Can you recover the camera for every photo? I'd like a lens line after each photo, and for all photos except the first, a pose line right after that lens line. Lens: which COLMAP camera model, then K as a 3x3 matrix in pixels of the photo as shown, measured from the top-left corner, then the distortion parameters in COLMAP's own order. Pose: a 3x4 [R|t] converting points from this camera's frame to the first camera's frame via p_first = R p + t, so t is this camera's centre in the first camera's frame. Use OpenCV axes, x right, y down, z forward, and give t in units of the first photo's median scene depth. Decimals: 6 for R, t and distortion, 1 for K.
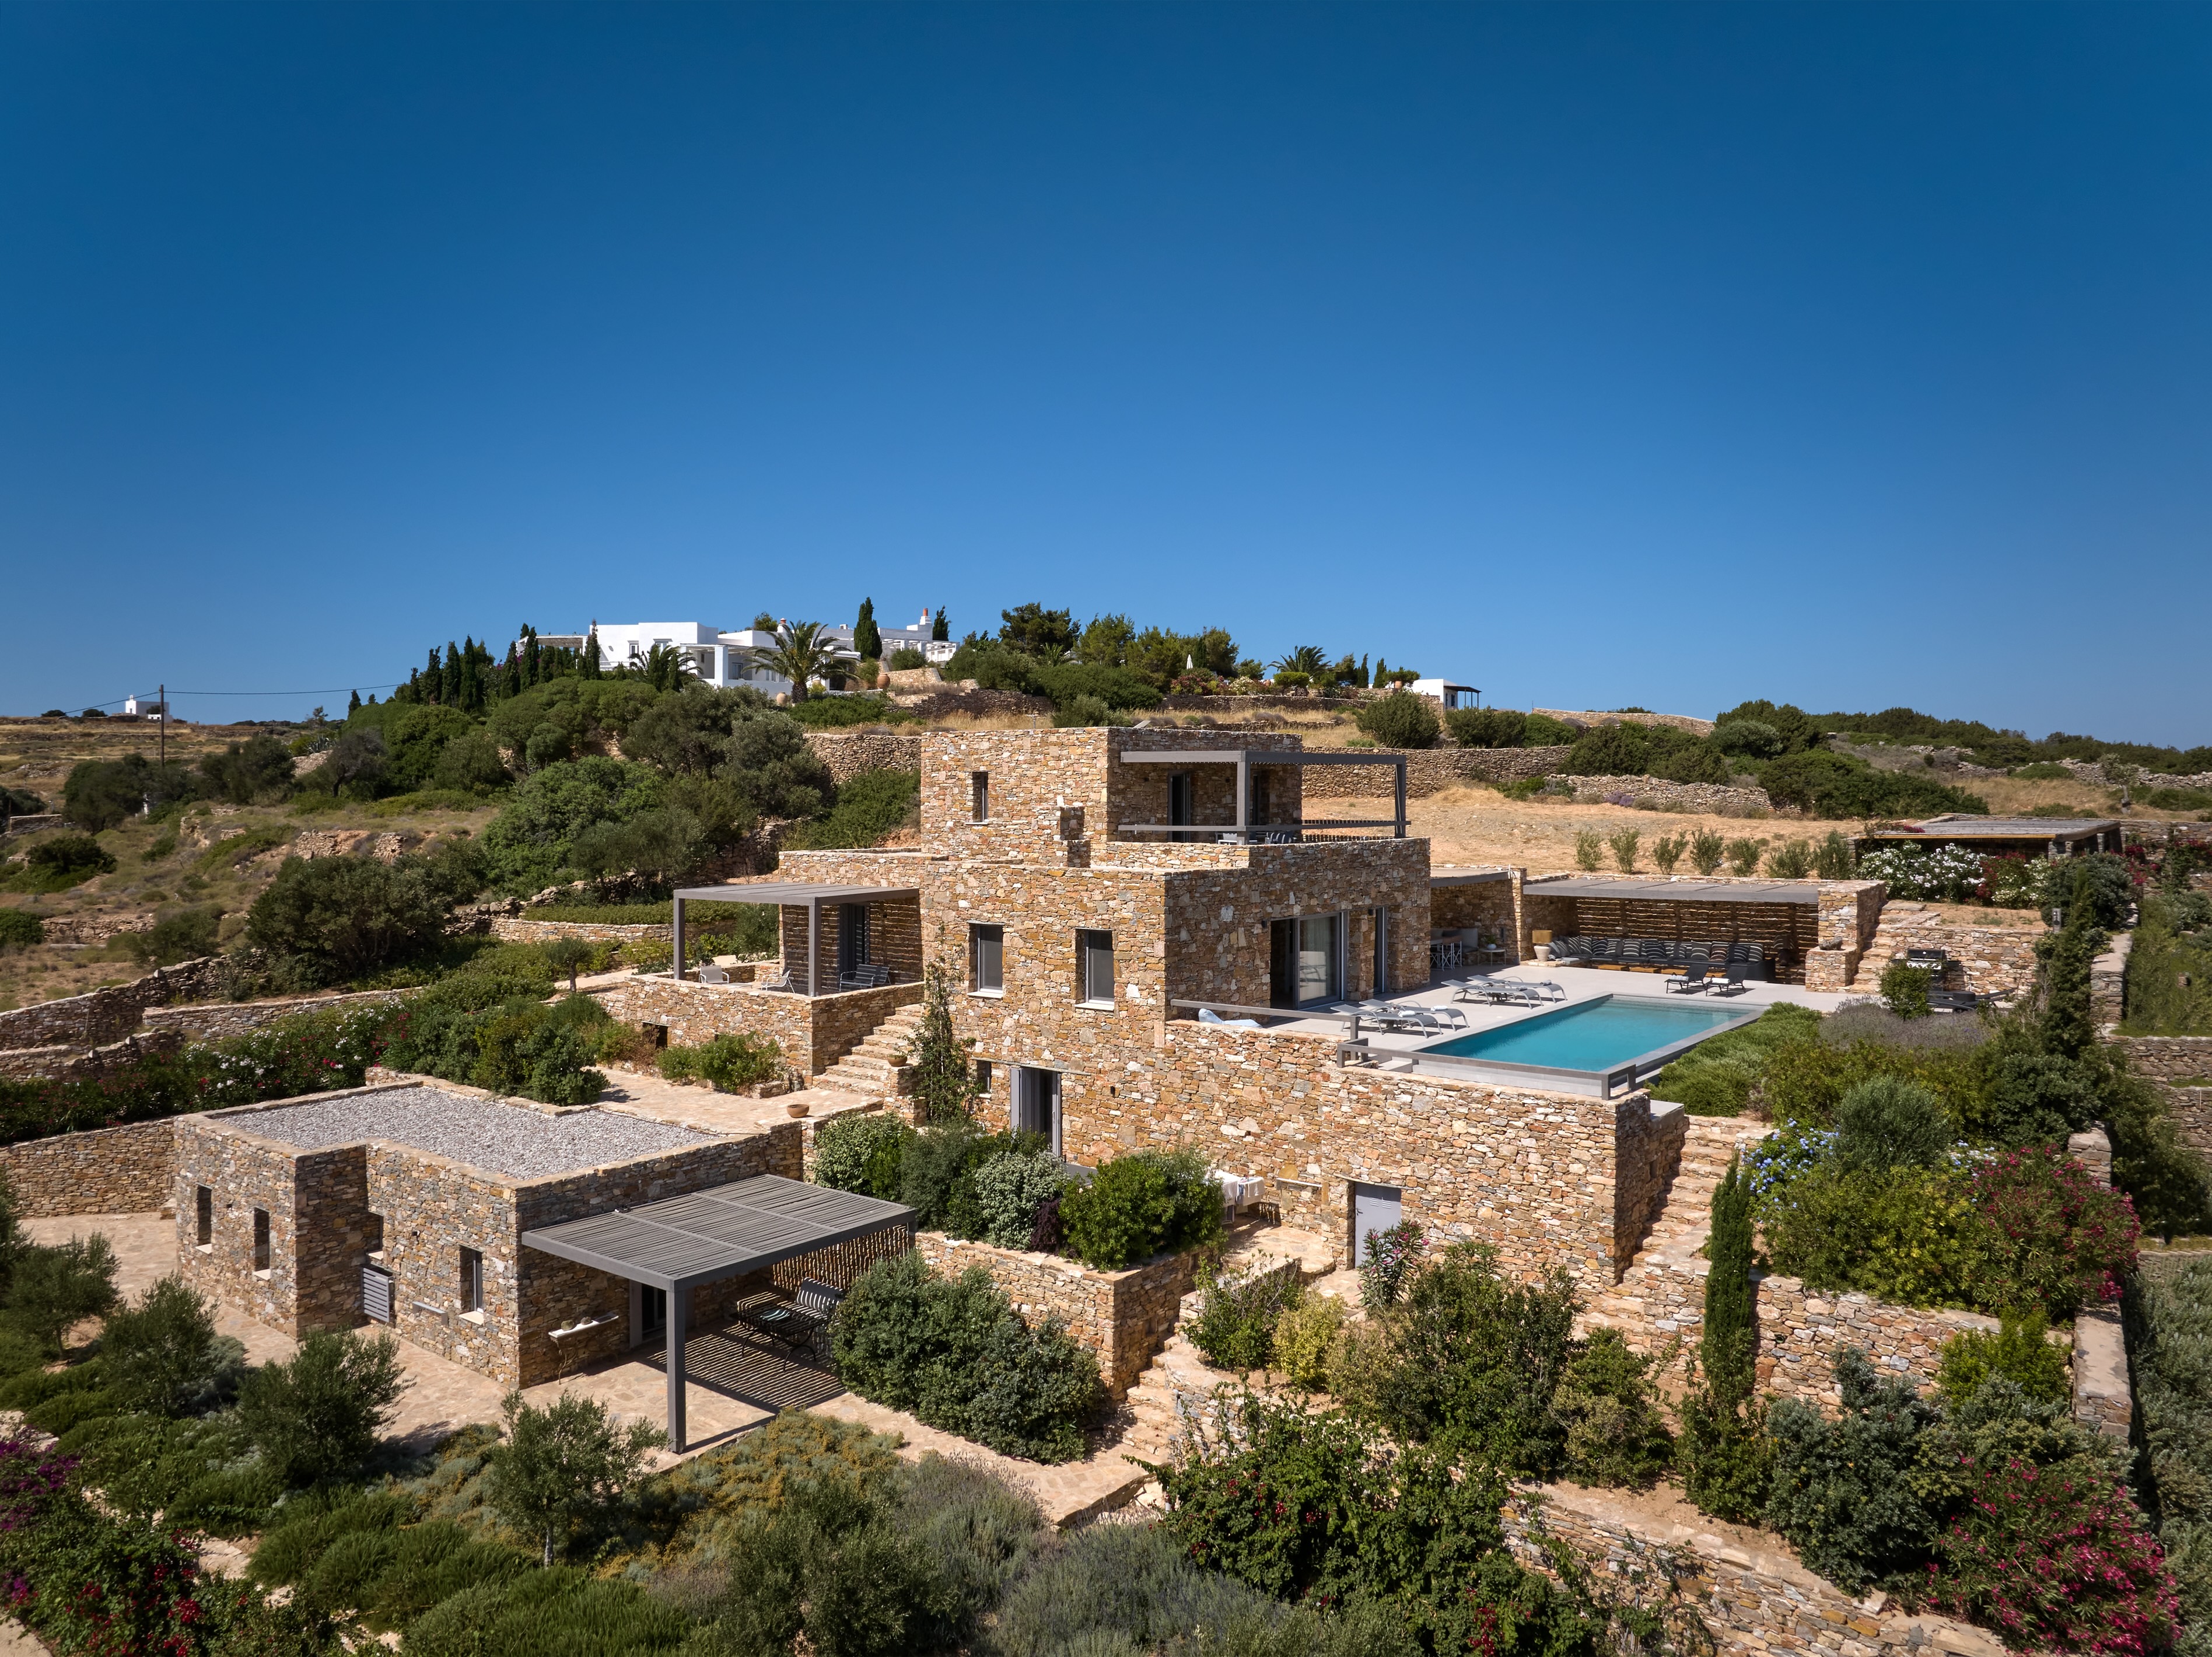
lens RADIAL K [[1547.9, 0, 1086.6], [0, 1547.9, 807.1], [0, 0, 1]] dist [-0.046200, 0.016543]
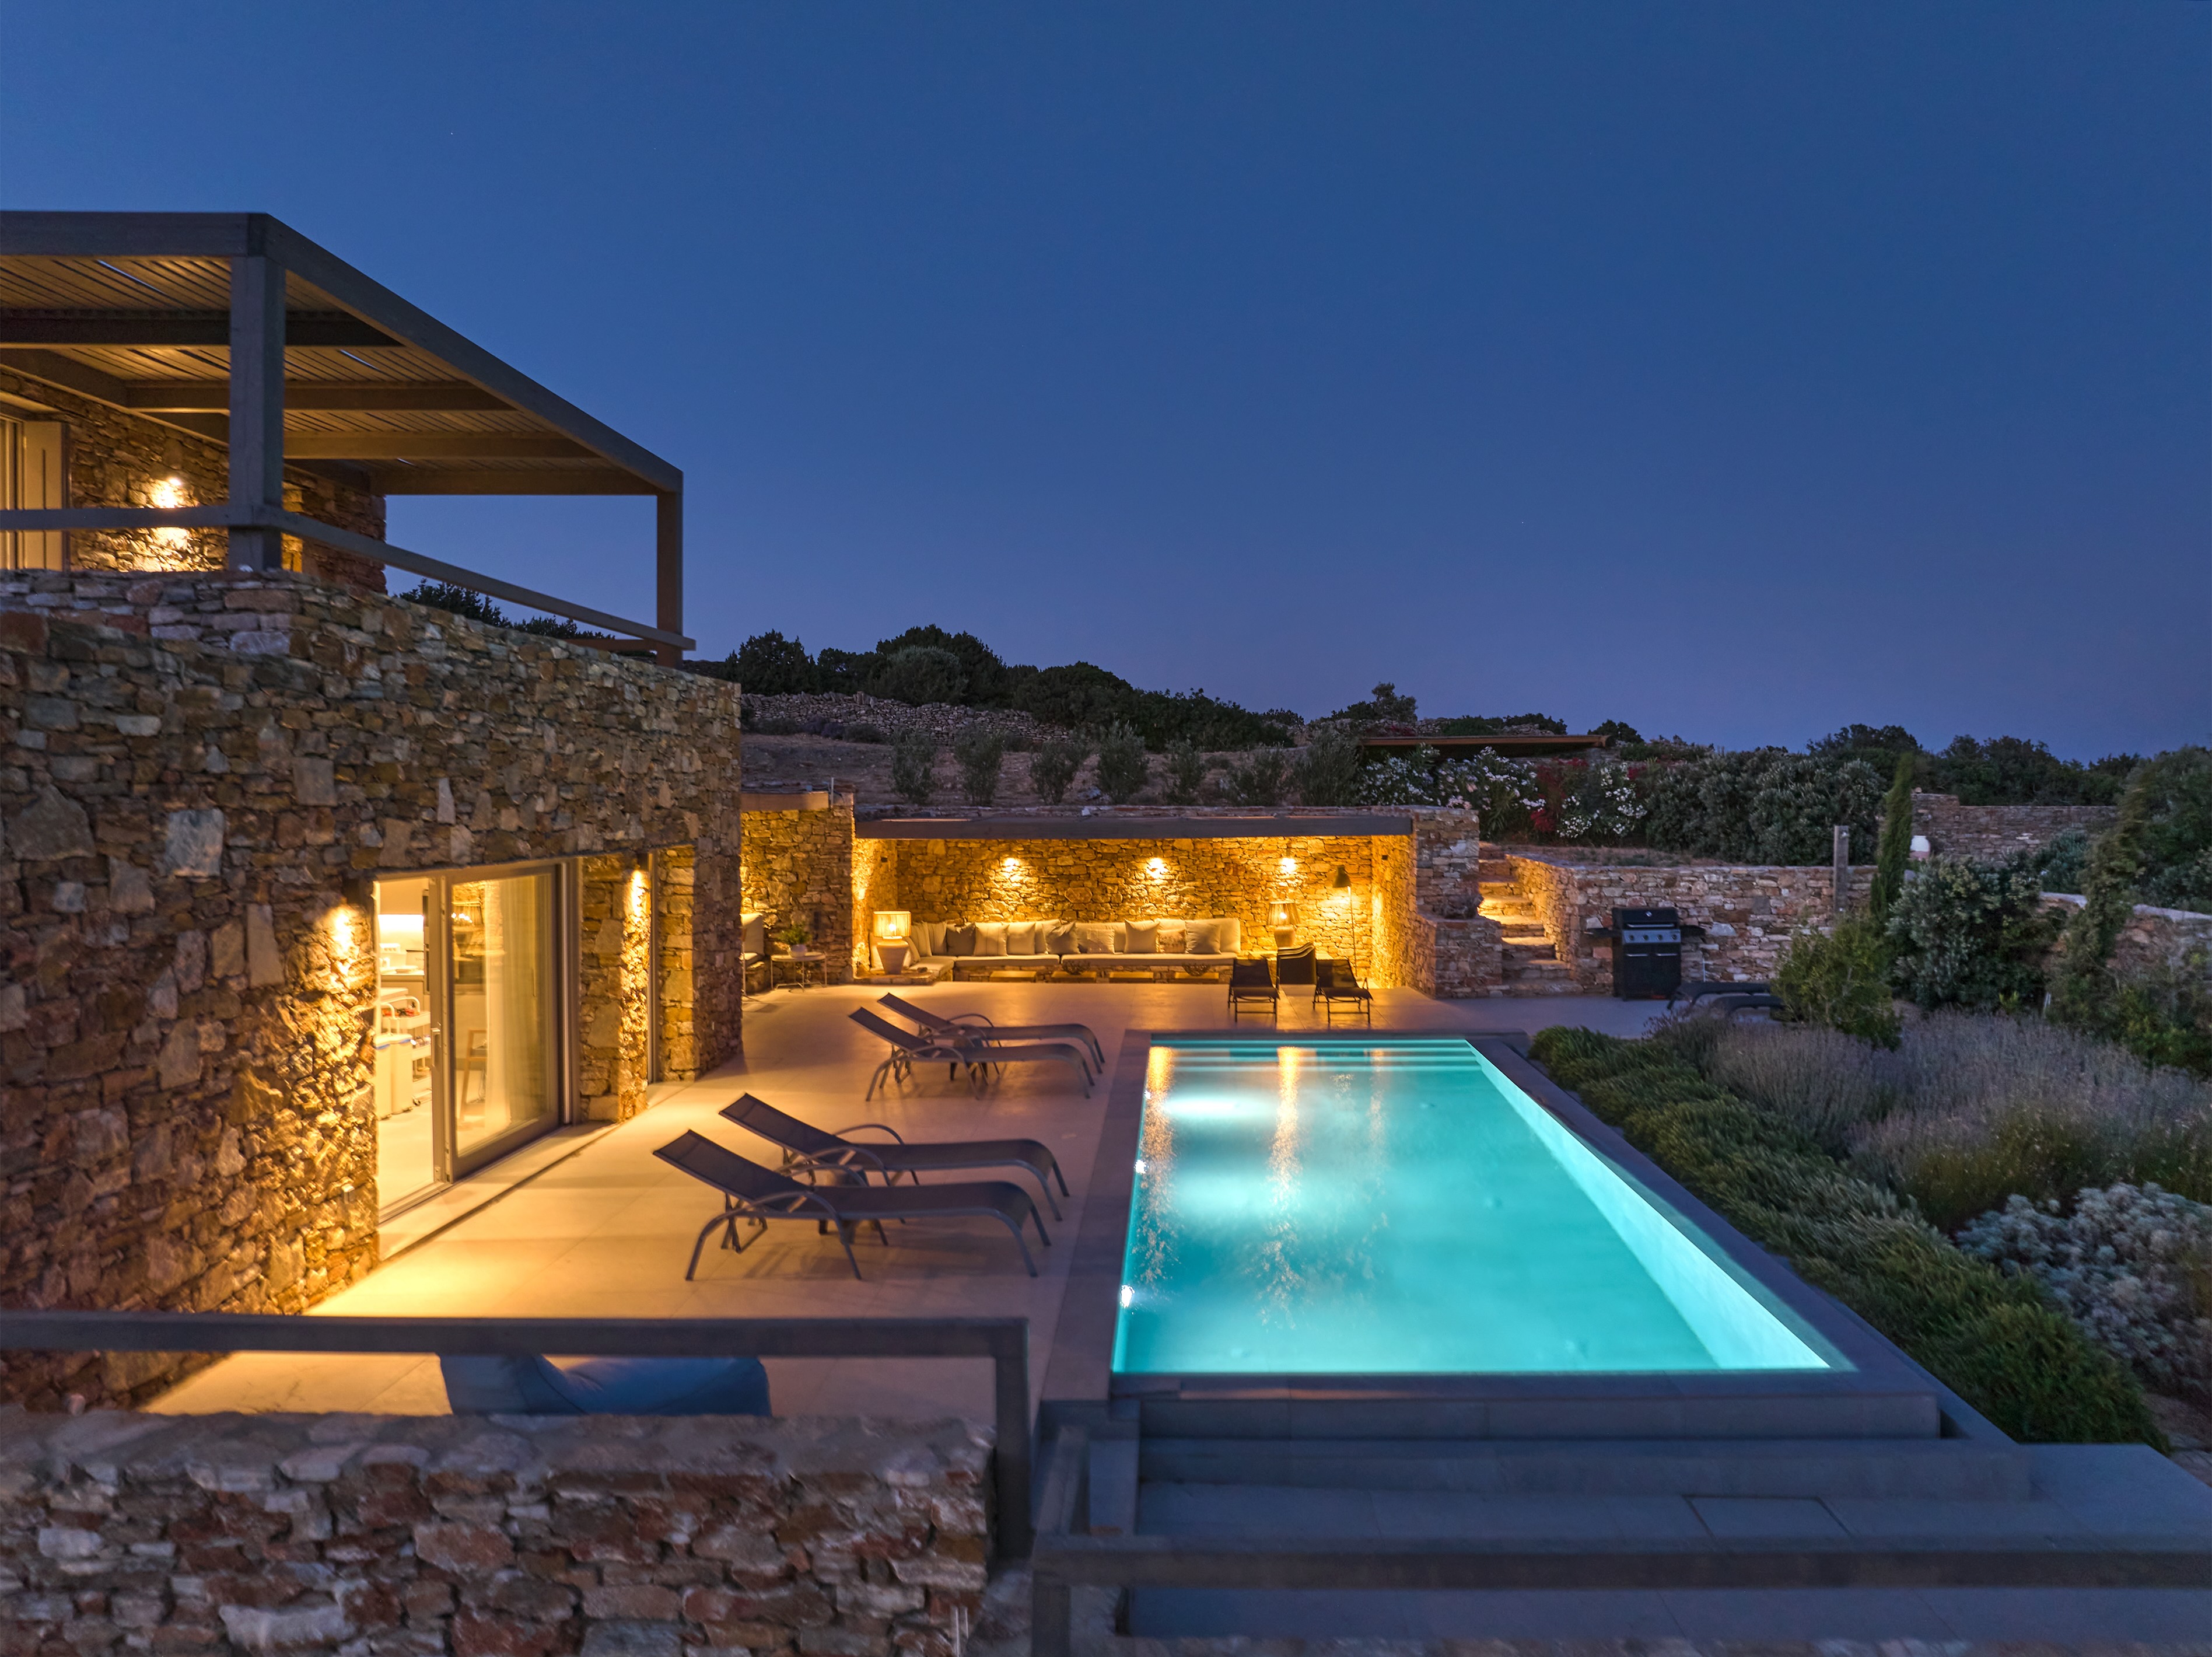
lens RADIAL K [[1547.9, 0, 1103.4], [0, 1547.9, 822.9], [0, 0, 1]] dist [-0.046200, 0.016543]
pose [[0.792217, -0.004176, 0.610226, 0.059244], [0.002007, 0.999989, 0.004237, 0.064477], [-0.610237, -0.002132, 0.792216, 0.734241]]
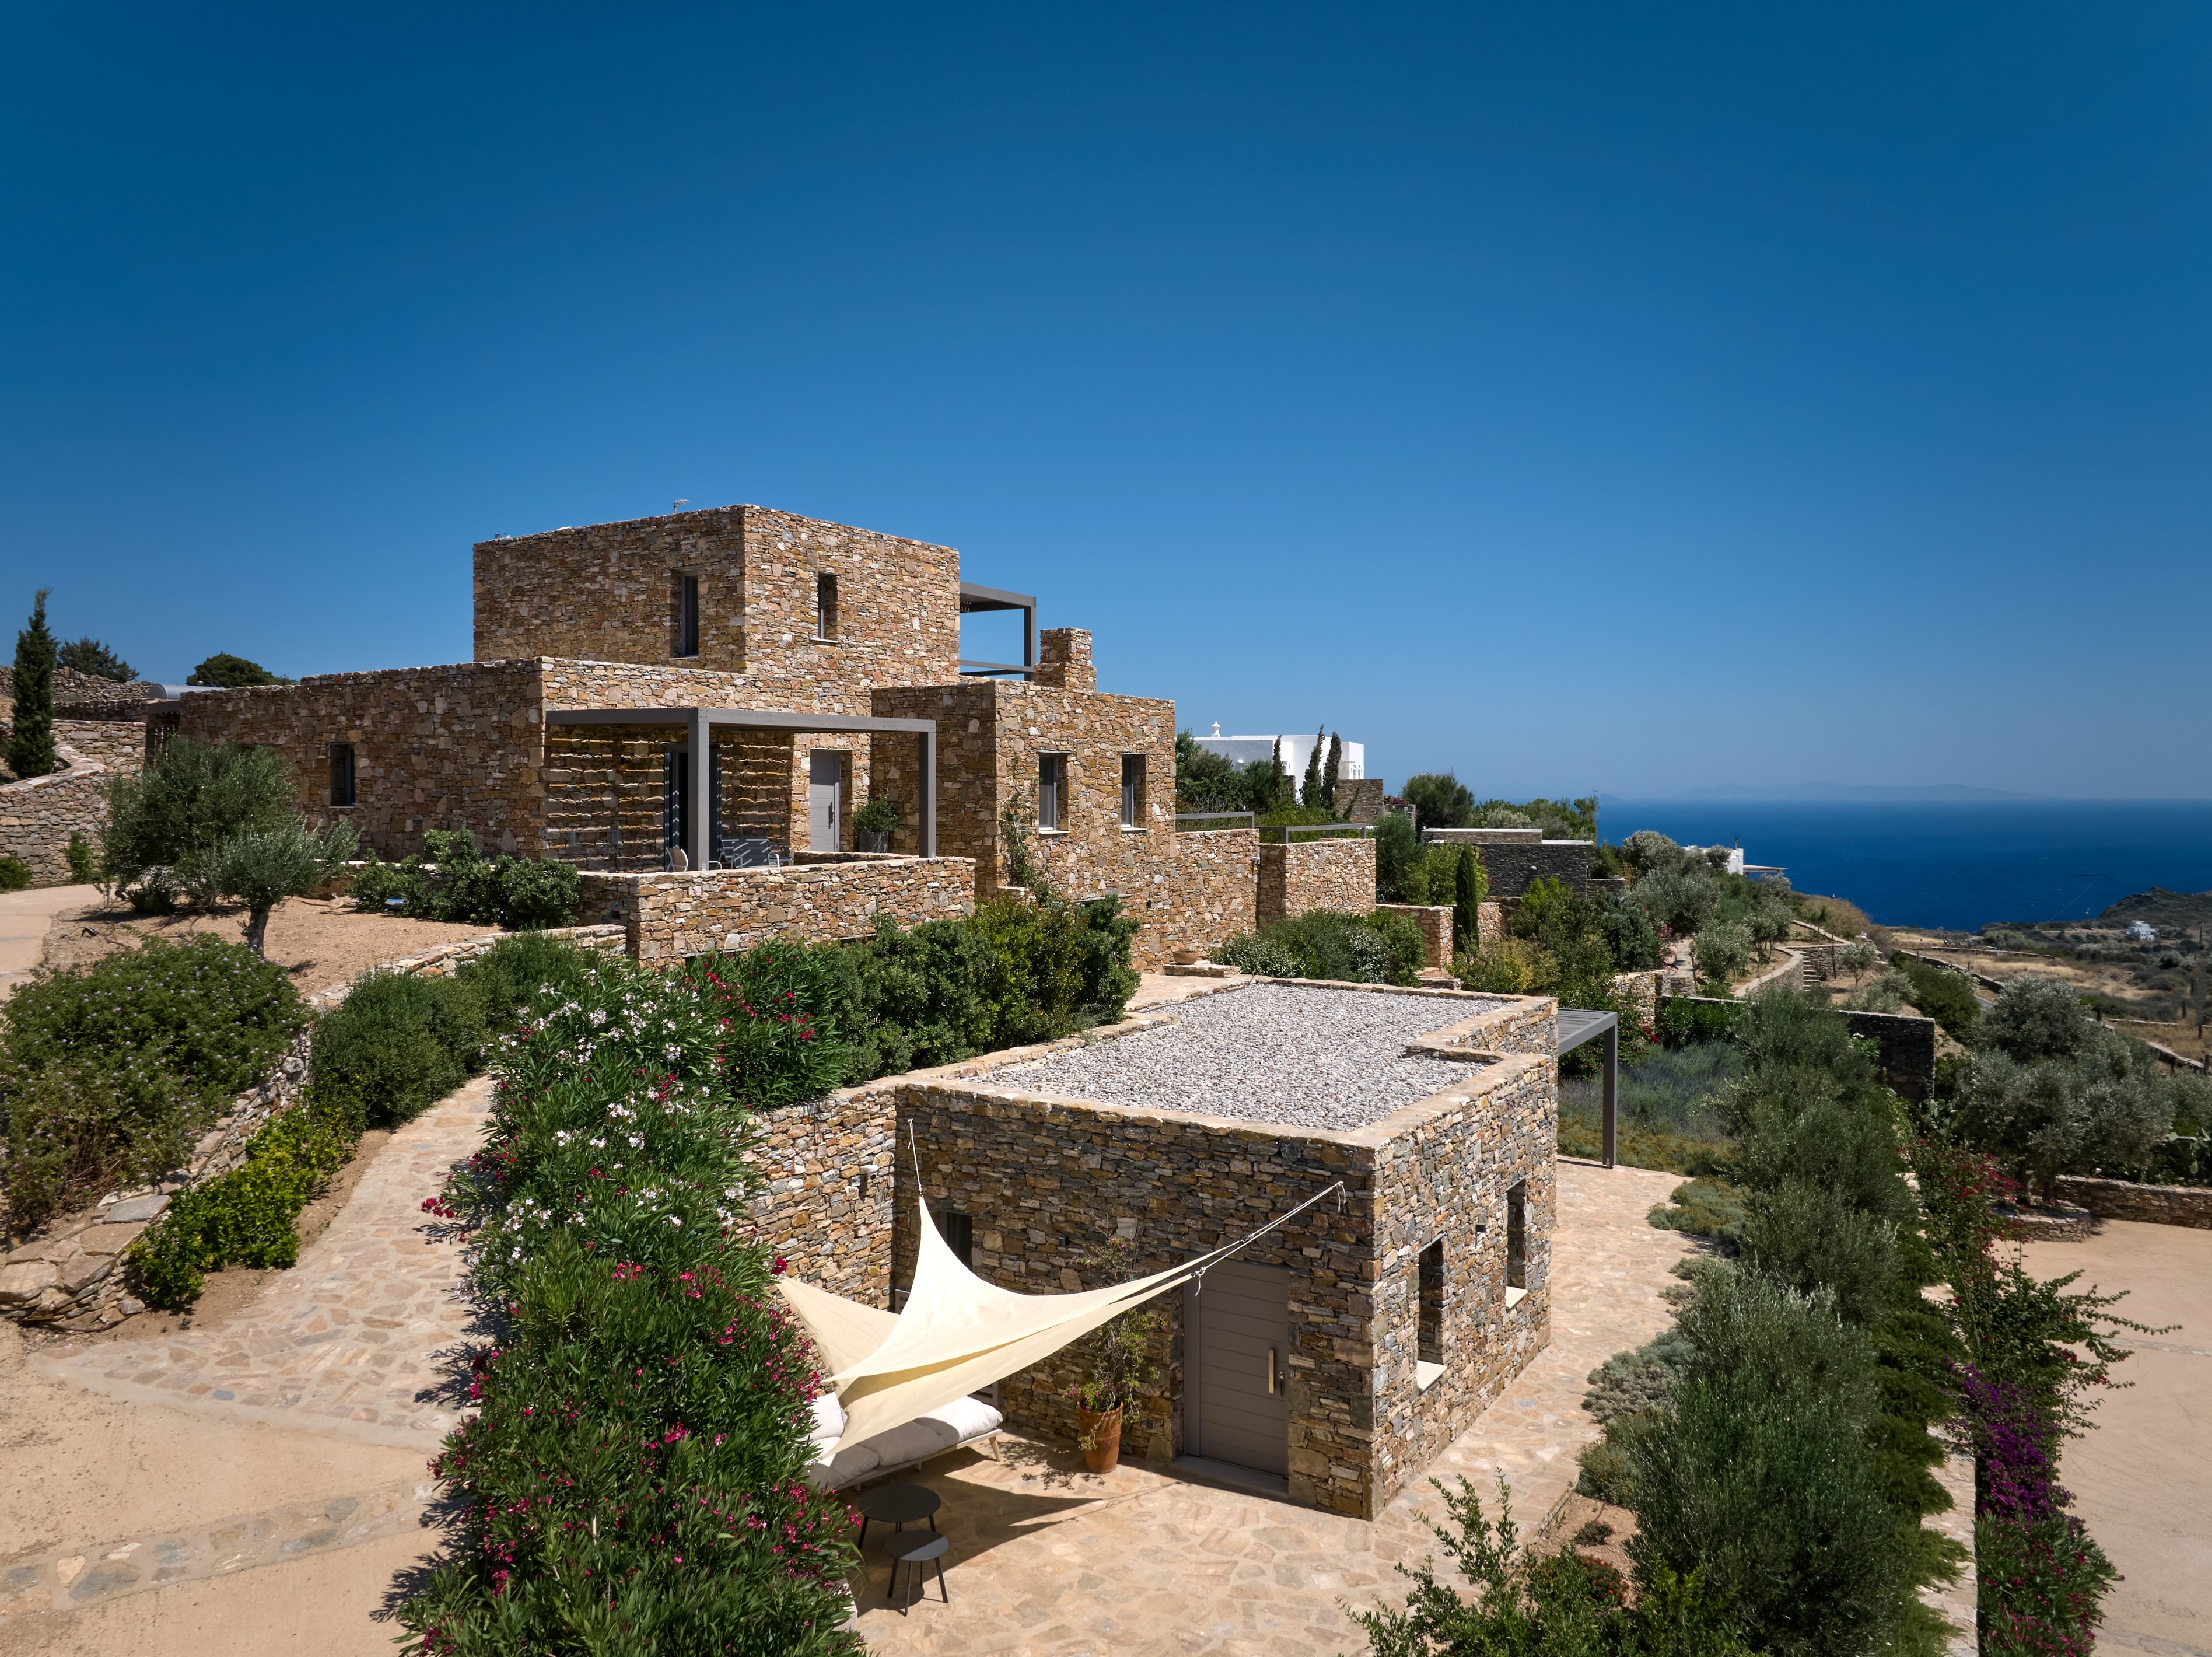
lens RADIAL K [[1547.9, 0, 1125.7], [0, 1547.9, 825.7], [0, 0, 1]] dist [-0.046200, 0.016543]
pose [[-0.106321, -0.020165, 0.994127, -0.987115], [0.009075, 0.999733, 0.021249, 0.101539], [-0.994290, 0.011281, -0.106110, 1.080536]]
